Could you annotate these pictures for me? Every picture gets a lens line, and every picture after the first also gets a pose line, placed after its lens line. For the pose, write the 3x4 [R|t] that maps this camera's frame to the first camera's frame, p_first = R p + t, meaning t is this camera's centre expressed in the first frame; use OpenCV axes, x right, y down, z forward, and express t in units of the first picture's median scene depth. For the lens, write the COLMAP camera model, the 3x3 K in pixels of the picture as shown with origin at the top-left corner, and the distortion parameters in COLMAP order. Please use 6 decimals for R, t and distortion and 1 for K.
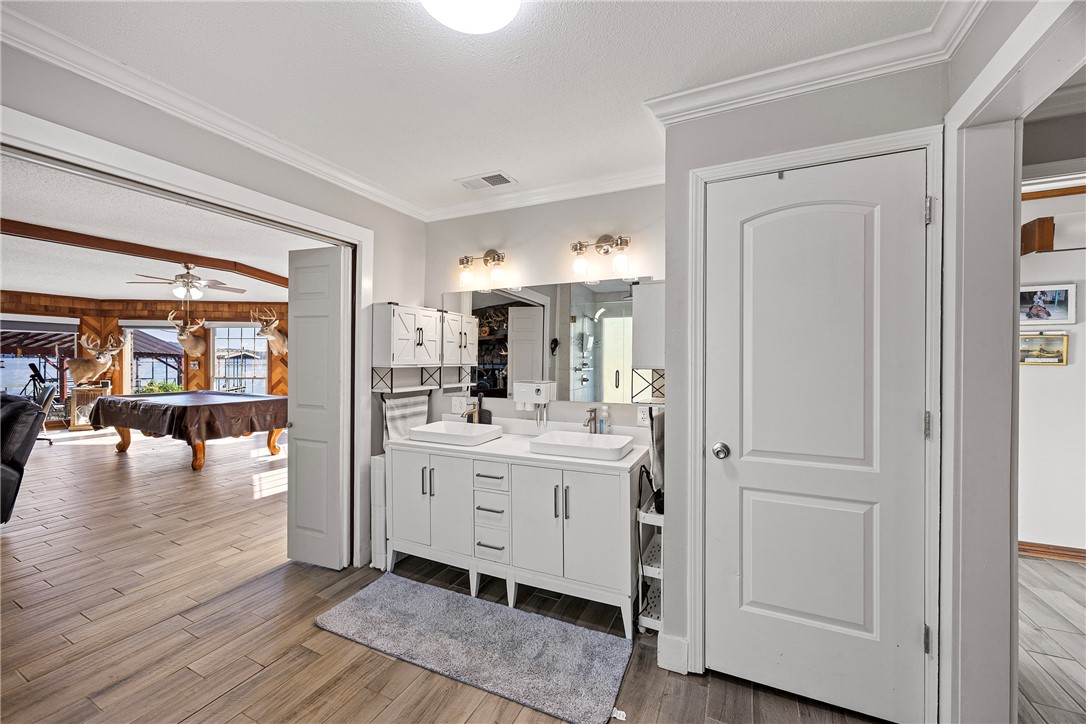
lens RADIAL K [[421.4, 0, 544.8], [0, 421.4, 366.1], [0, 0, 1]] dist [0.000694, -0.000294]
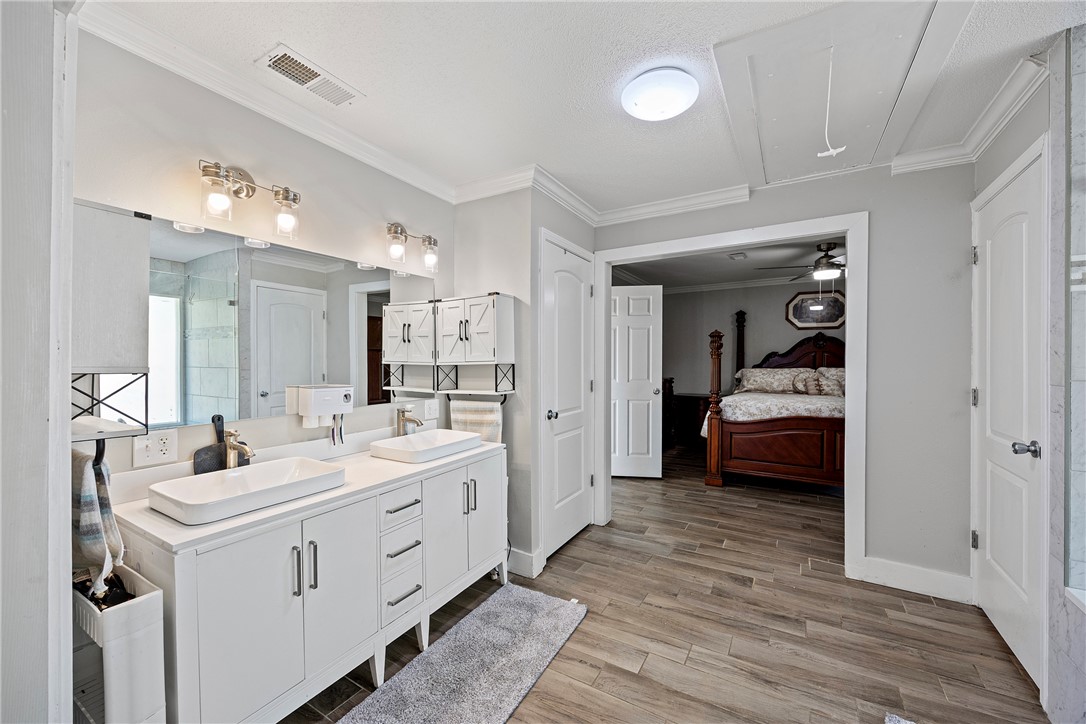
lens RADIAL K [[421.4, 0, 549.8], [0, 421.4, 361.4], [0, 0, 1]] dist [0.000694, -0.000294]
pose [[0.086854, -0.013022, 0.996136, -0.980054], [0.013809, 0.999834, 0.011866, -0.016000], [-0.996125, 0.012725, 0.087019, 0.729450]]
